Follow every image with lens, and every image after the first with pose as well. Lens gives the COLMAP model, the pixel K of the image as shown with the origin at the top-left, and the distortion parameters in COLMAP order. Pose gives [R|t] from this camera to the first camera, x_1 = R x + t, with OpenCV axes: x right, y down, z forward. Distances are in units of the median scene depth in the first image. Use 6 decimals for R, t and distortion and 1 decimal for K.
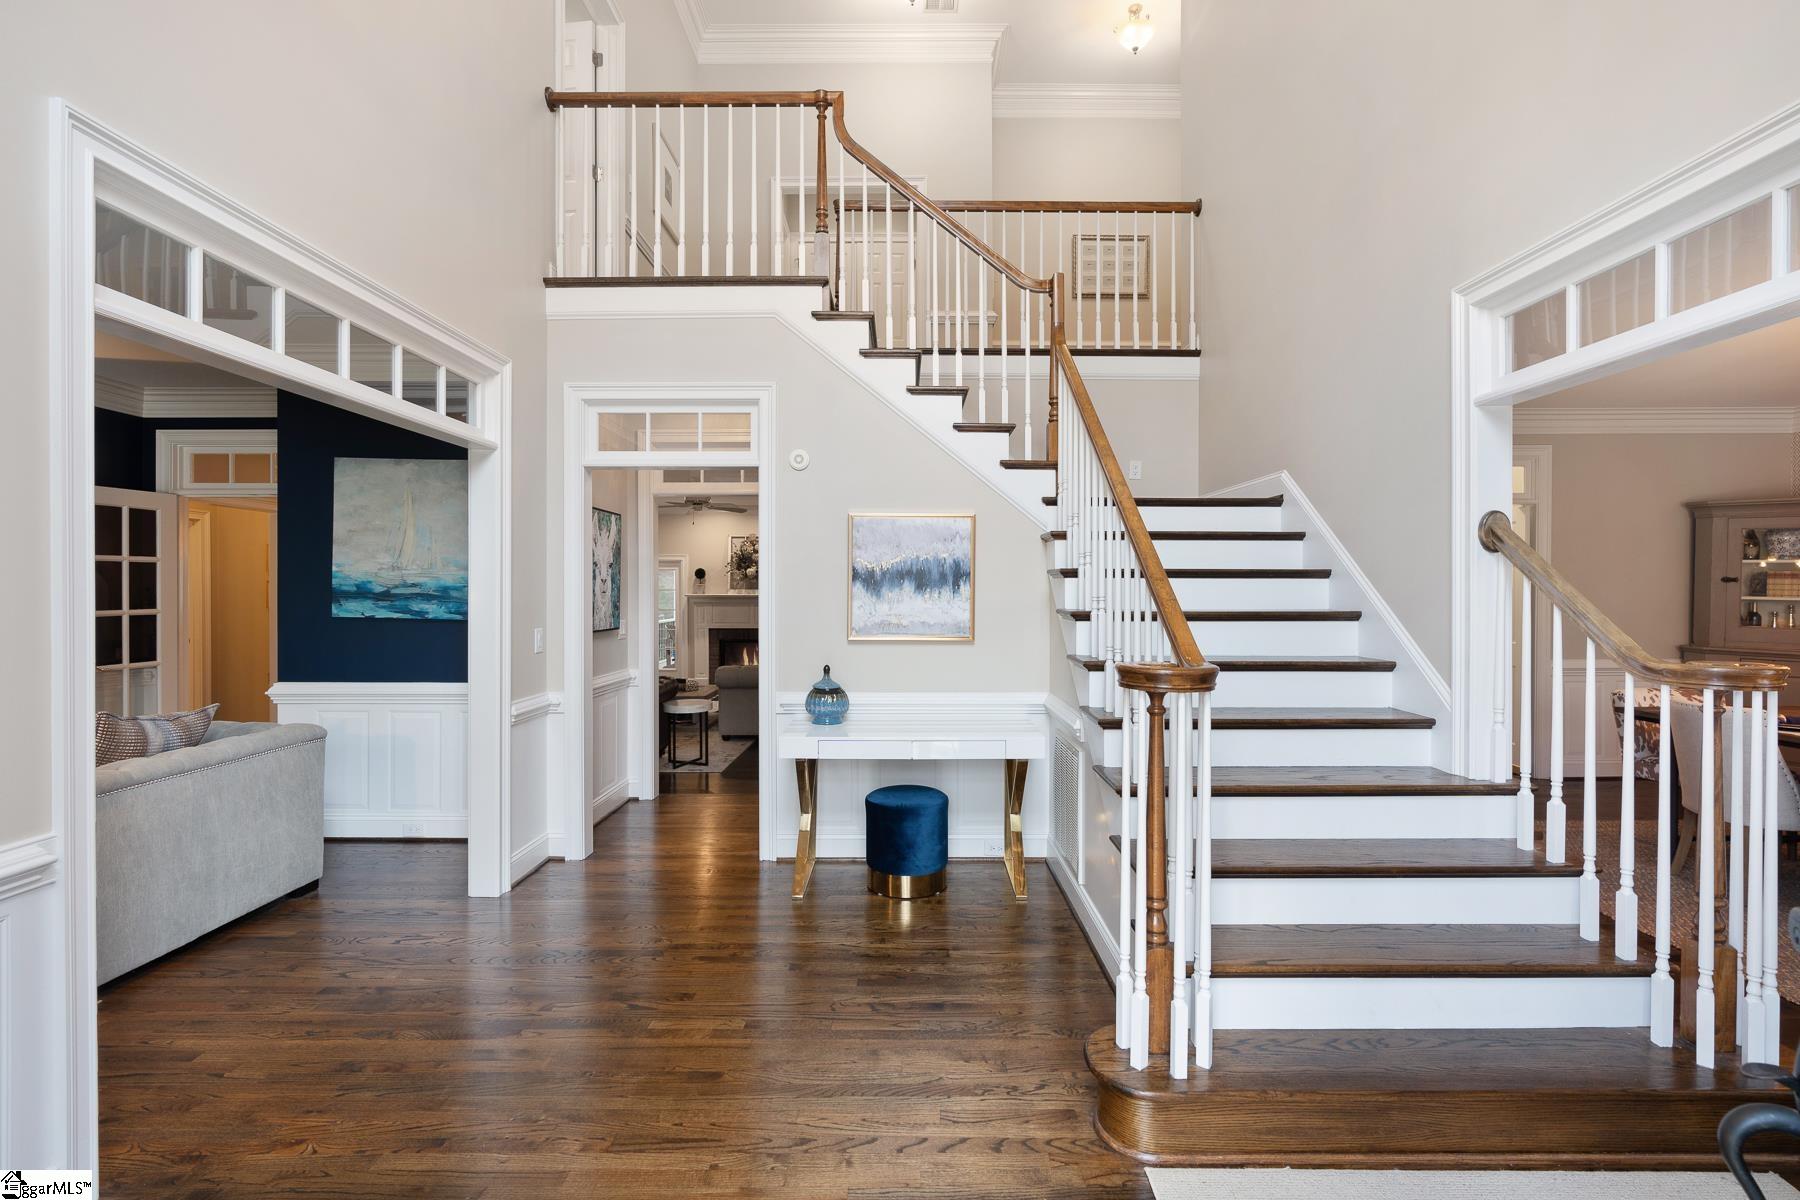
lens RADIAL K [[809.5, 0, 894.9], [0, 809.5, 596.8], [0, 0, 1]] dist [-0.004162, 0.000324]
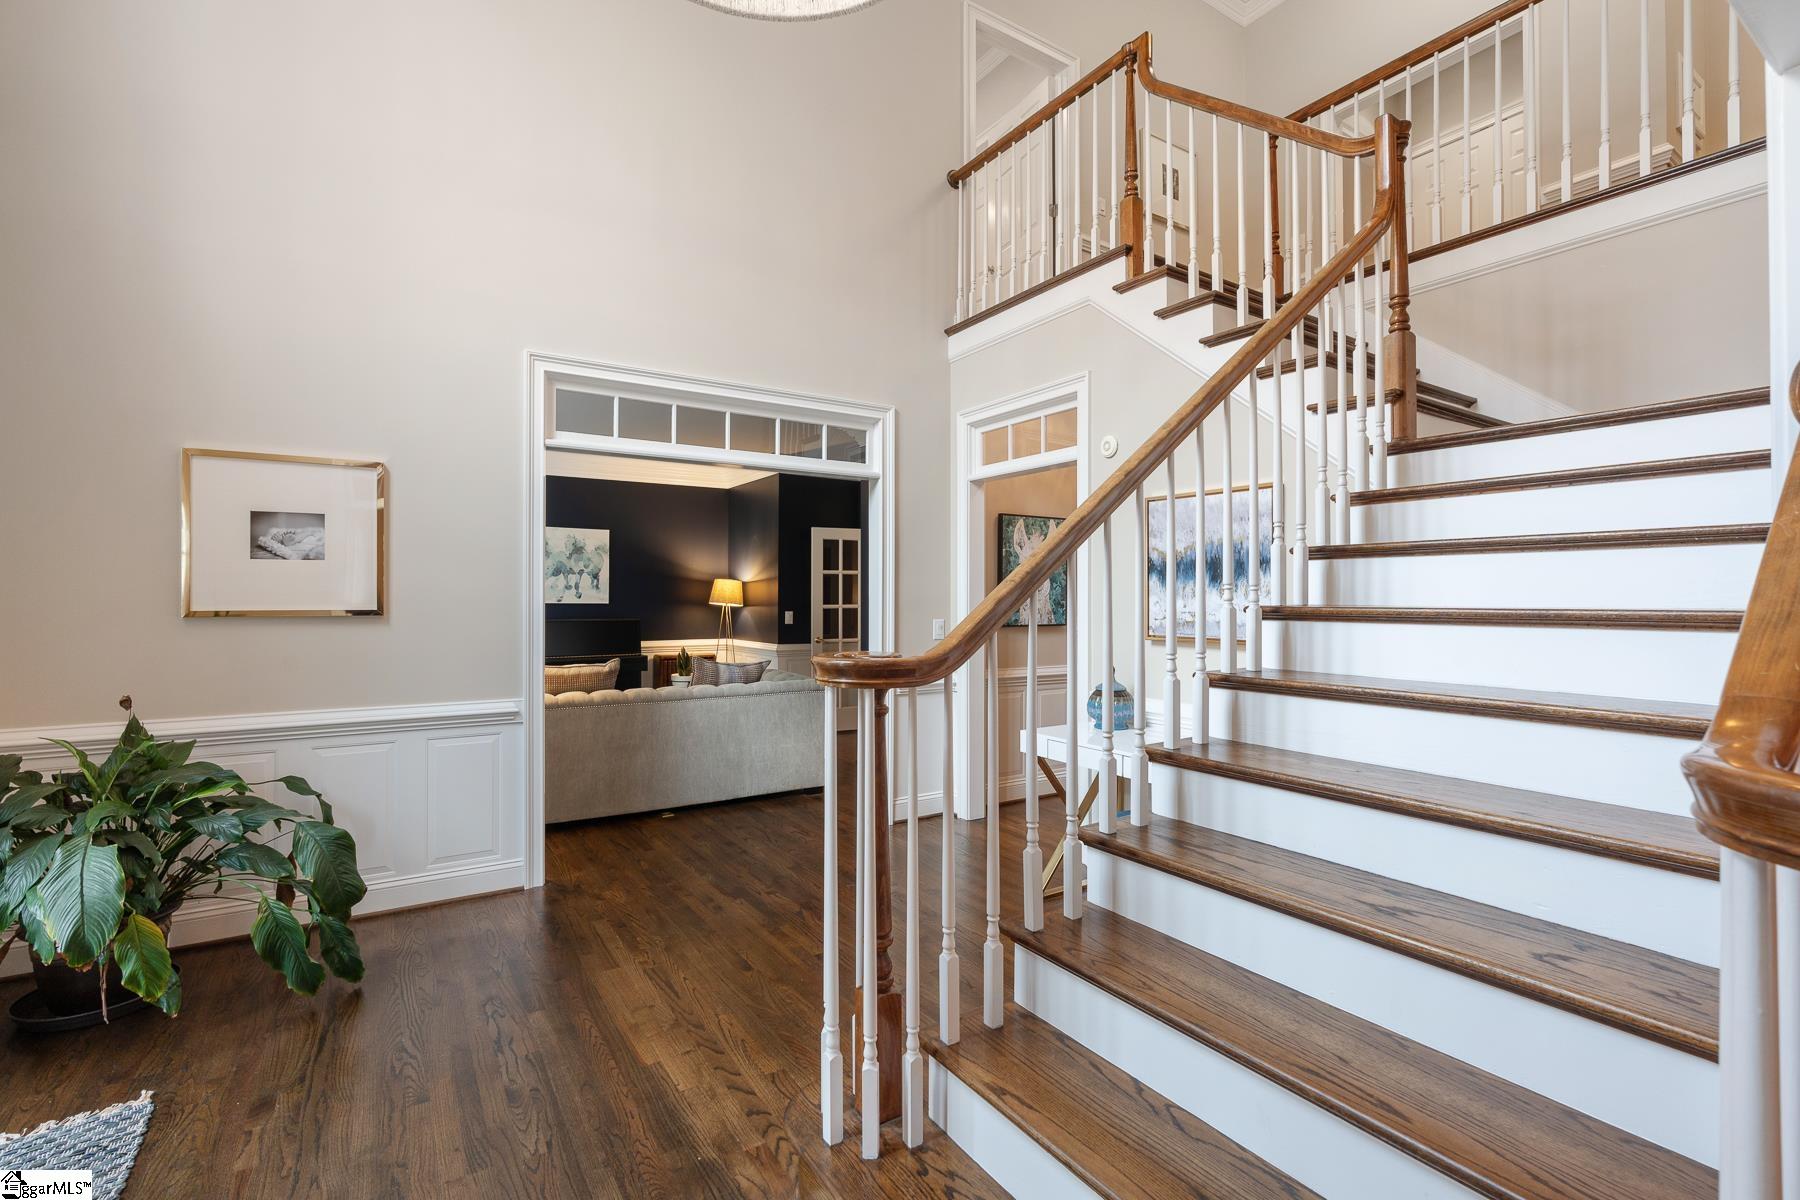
lens RADIAL K [[809.5, 0, 895.4], [0, 809.5, 594.3], [0, 0, 1]] dist [-0.004162, 0.000324]
pose [[0.552704, -0.004587, -0.833365, 0.533363], [-0.008284, 0.999905, -0.010997, 0.015772], [0.833336, 0.012982, 0.552614, 0.275042]]
